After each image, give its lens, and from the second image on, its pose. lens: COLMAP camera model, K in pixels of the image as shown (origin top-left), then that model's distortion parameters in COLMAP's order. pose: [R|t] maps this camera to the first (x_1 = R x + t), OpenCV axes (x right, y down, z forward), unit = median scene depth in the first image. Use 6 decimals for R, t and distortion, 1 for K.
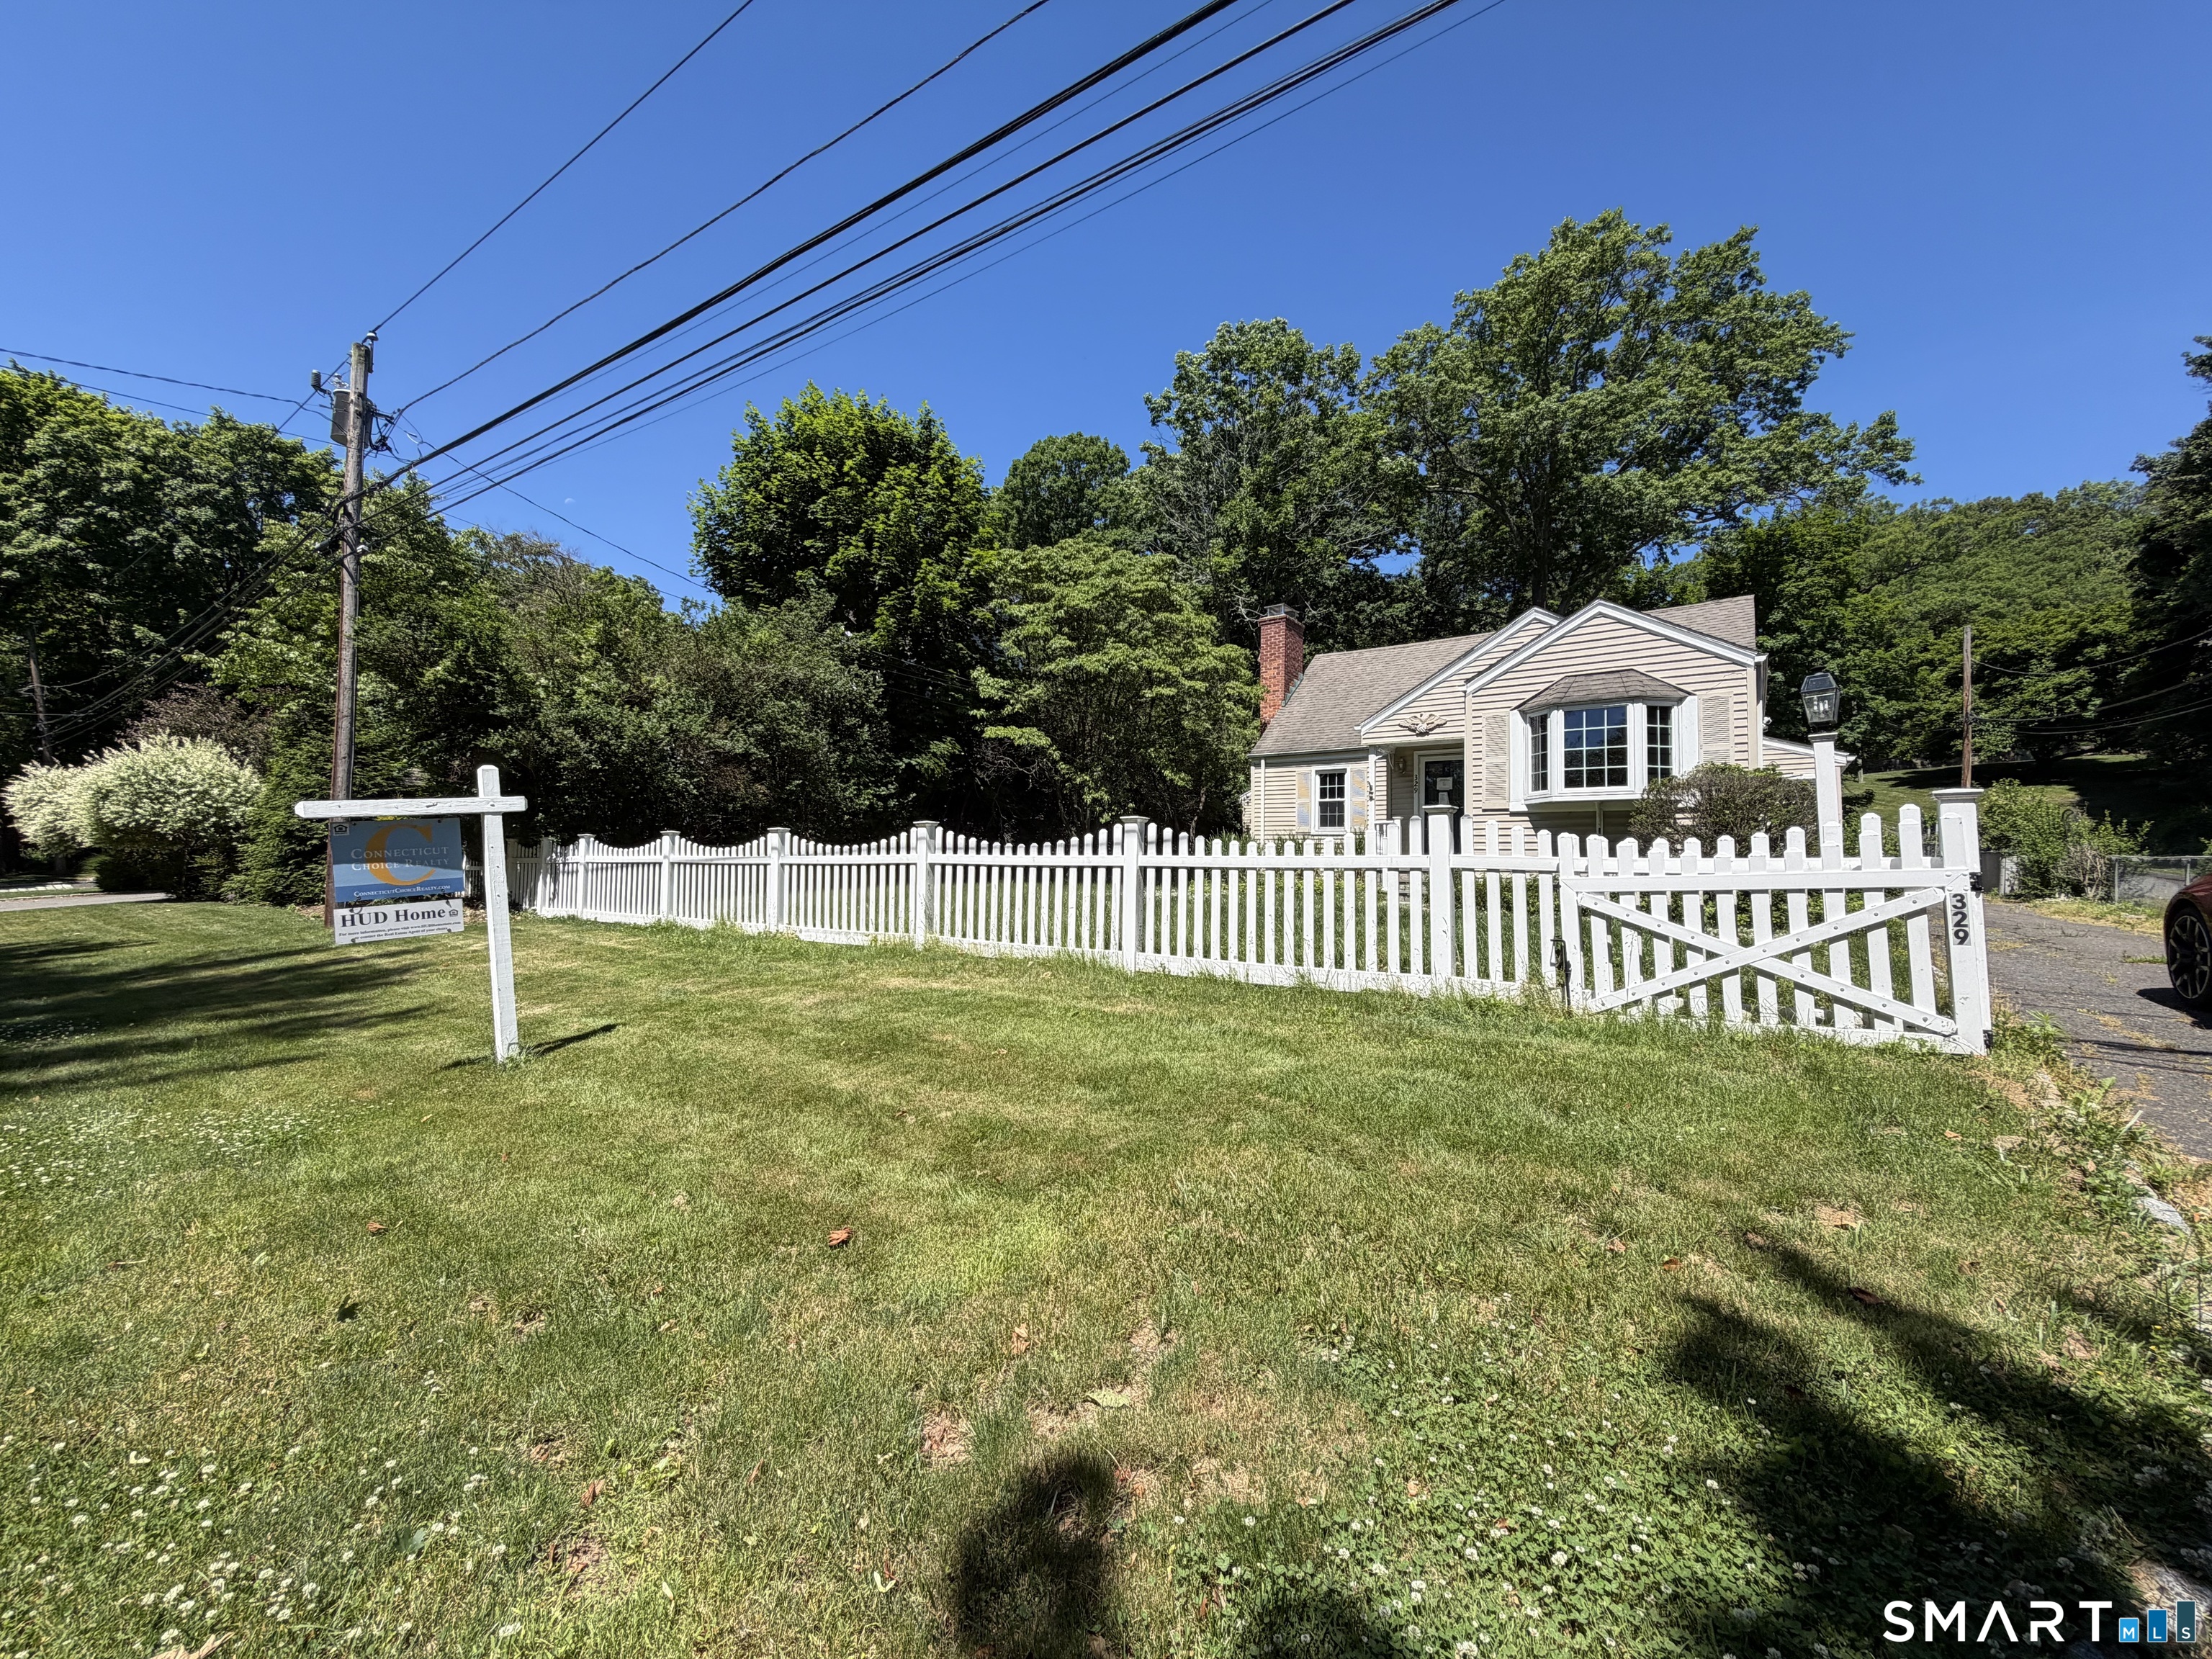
lens RADIAL K [[891.8, 0, 1106.0], [0, 891.8, 829.5], [0, 0, 1]] dist [-0.001365, -0.000248]
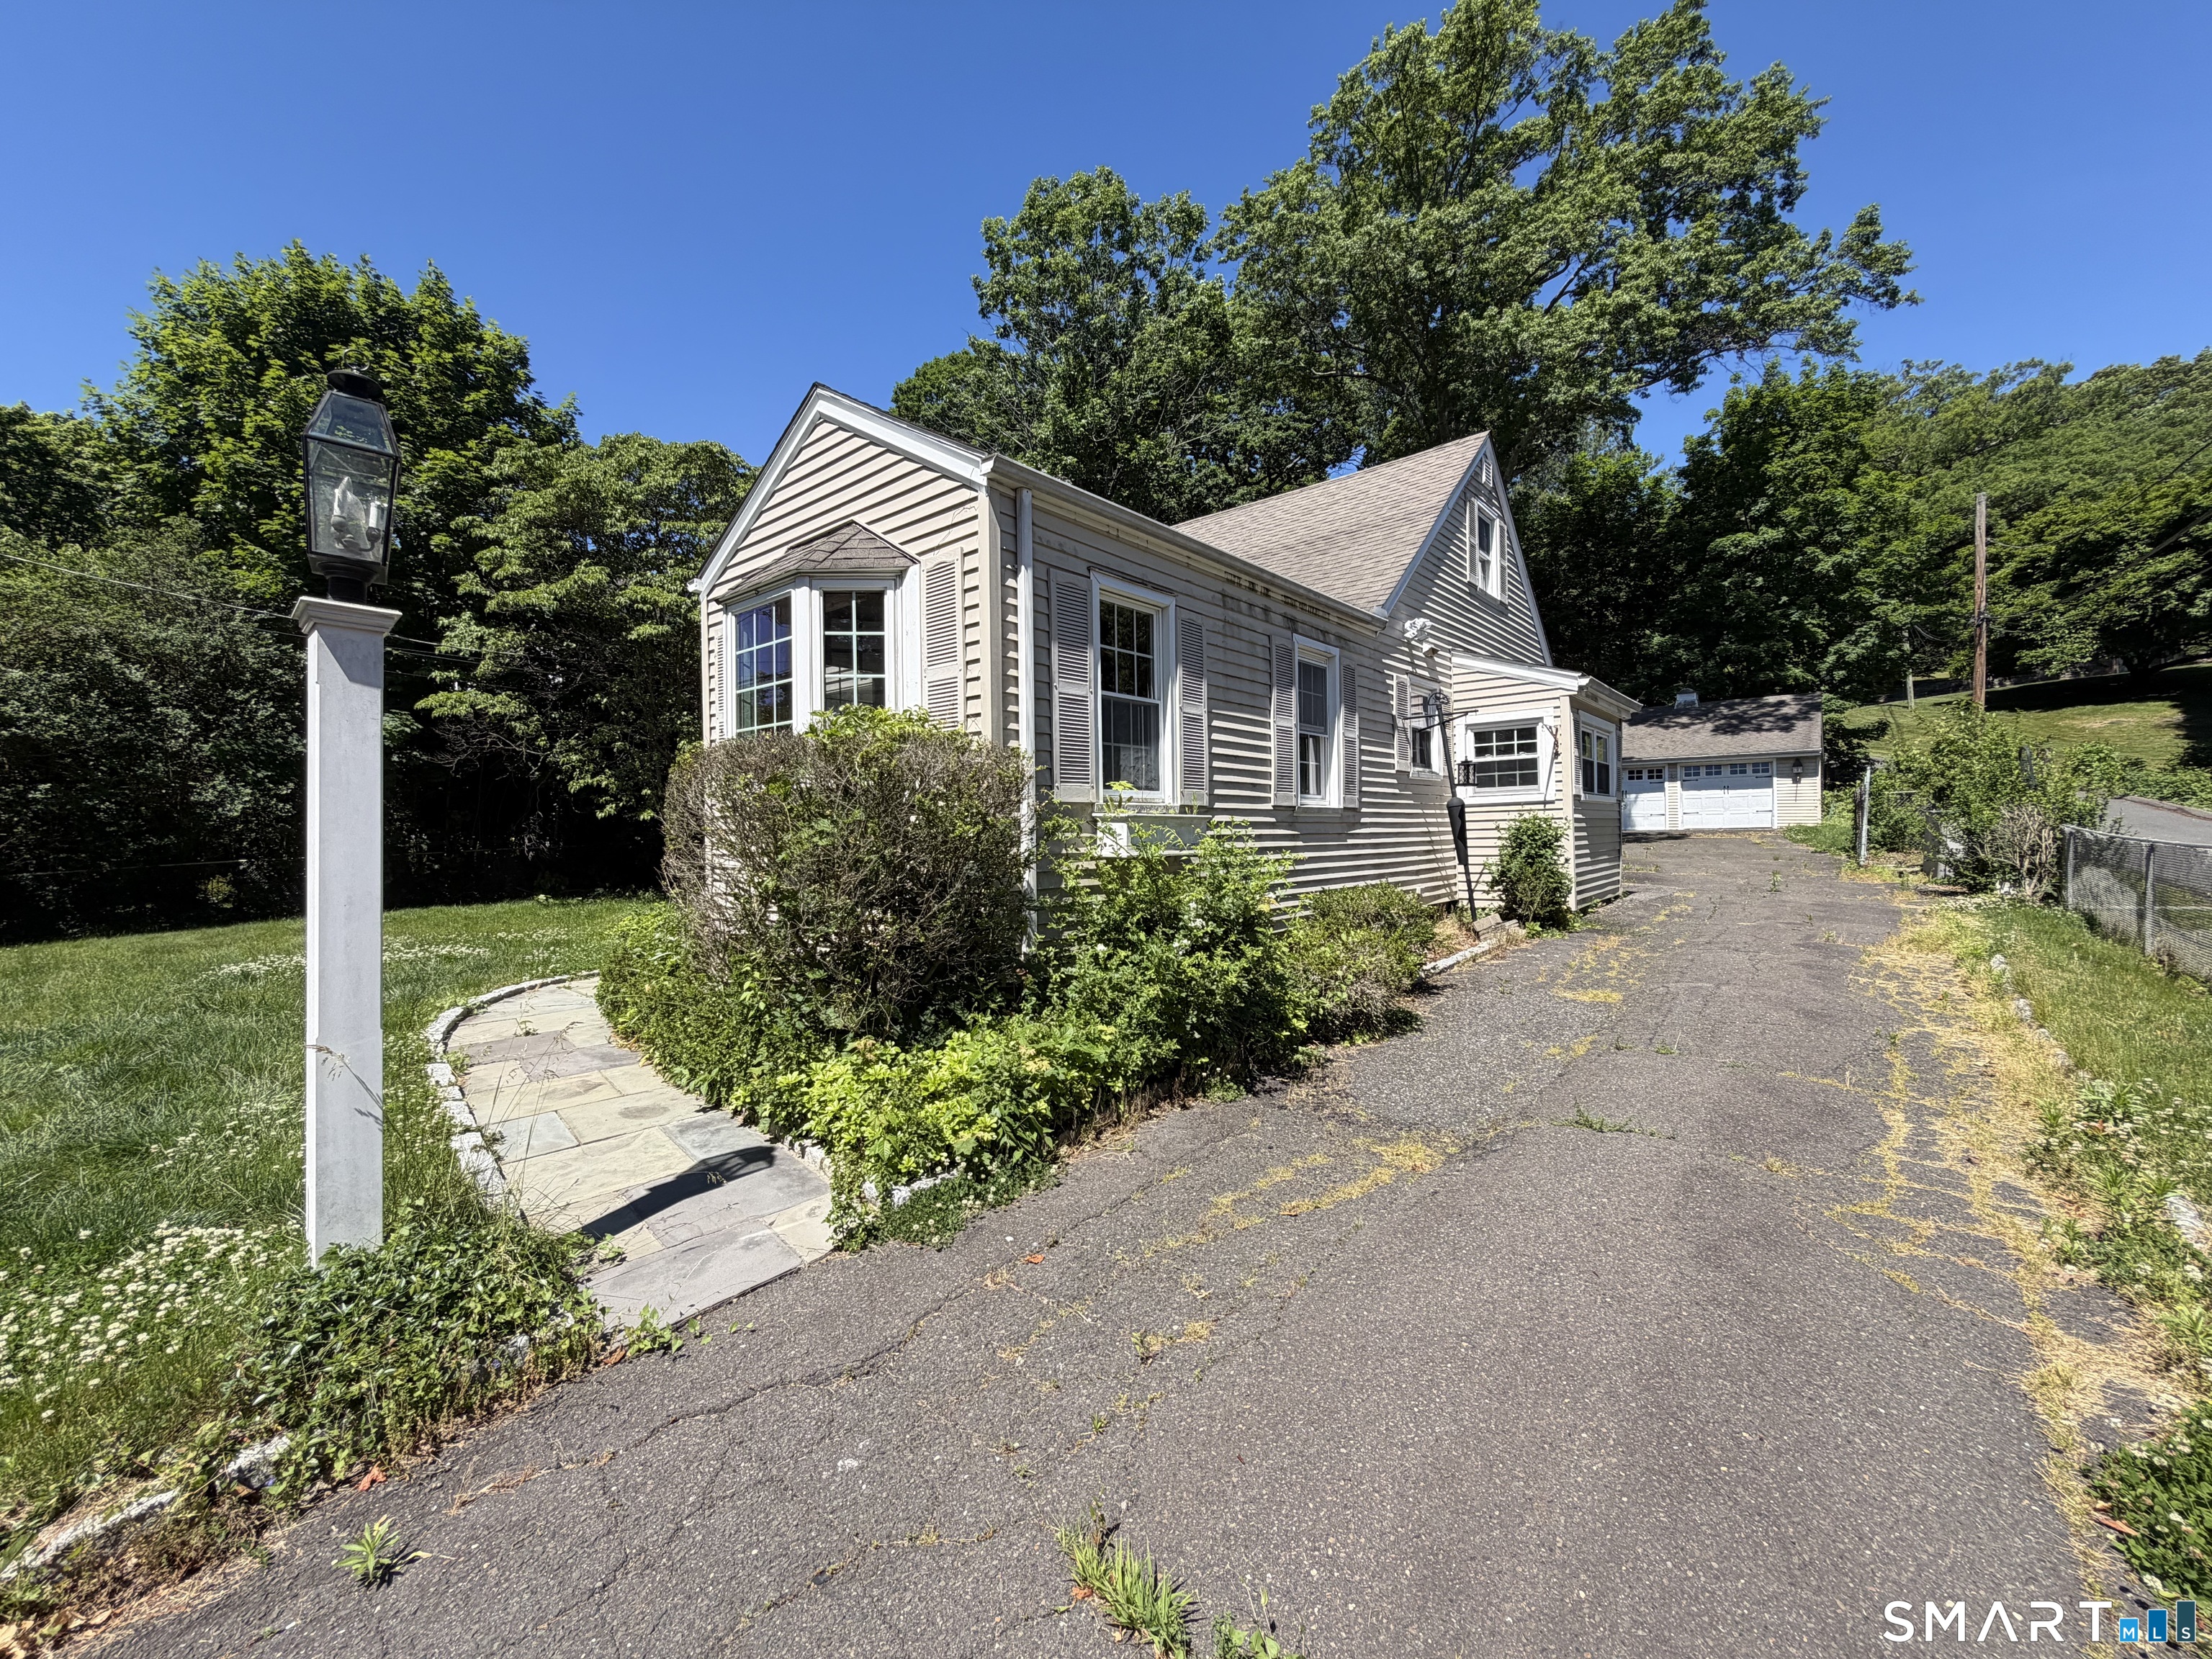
lens RADIAL K [[888.4, 0, 1106.0], [0, 888.4, 829.5], [0, 0, 1]] dist [0.000076, 0.000235]
pose [[0.996432, -0.033271, -0.077563, 0.229351], [0.036884, 0.998277, 0.045628, -0.008020], [0.075912, -0.048326, 0.995943, 0.153874]]
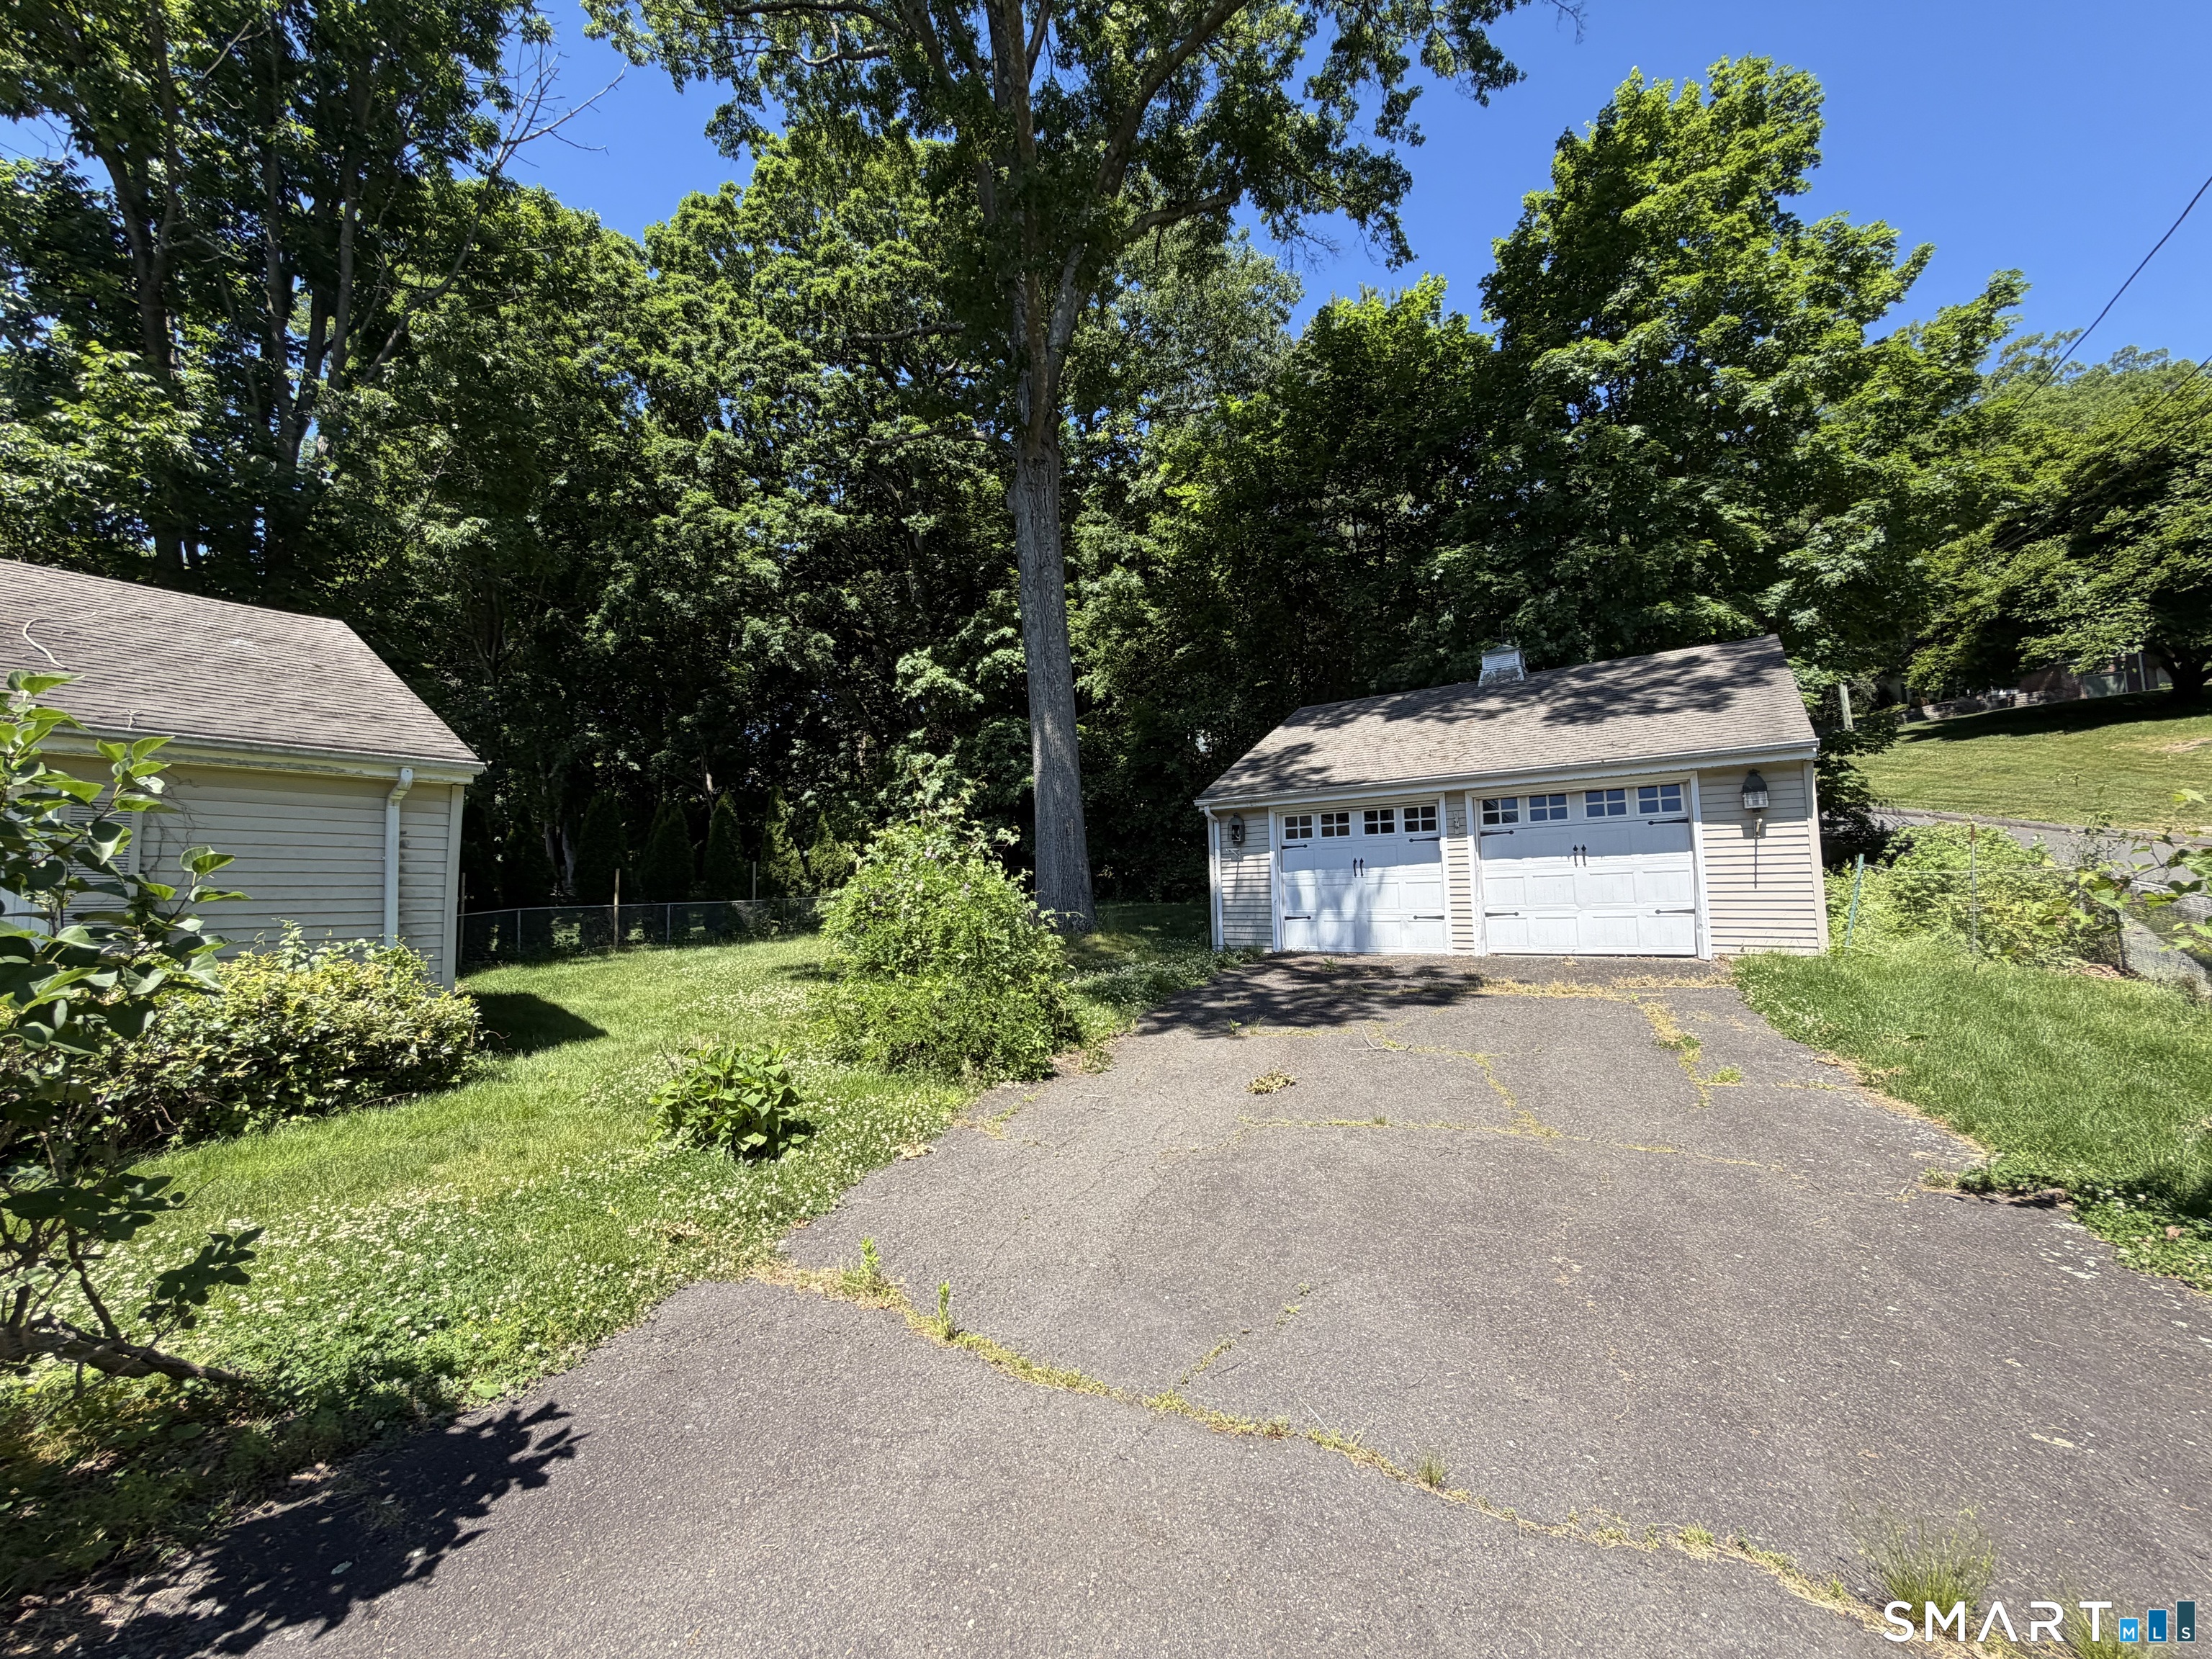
lens RADIAL K [[888.4, 0, 1106.0], [0, 888.4, 829.5], [0, 0, 1]] dist [0.000076, 0.000235]
pose [[0.999120, -0.040750, 0.009956, 0.517145], [0.041044, 0.998665, -0.031360, 0.005222], [-0.008665, 0.031741, 0.999459, 0.620630]]
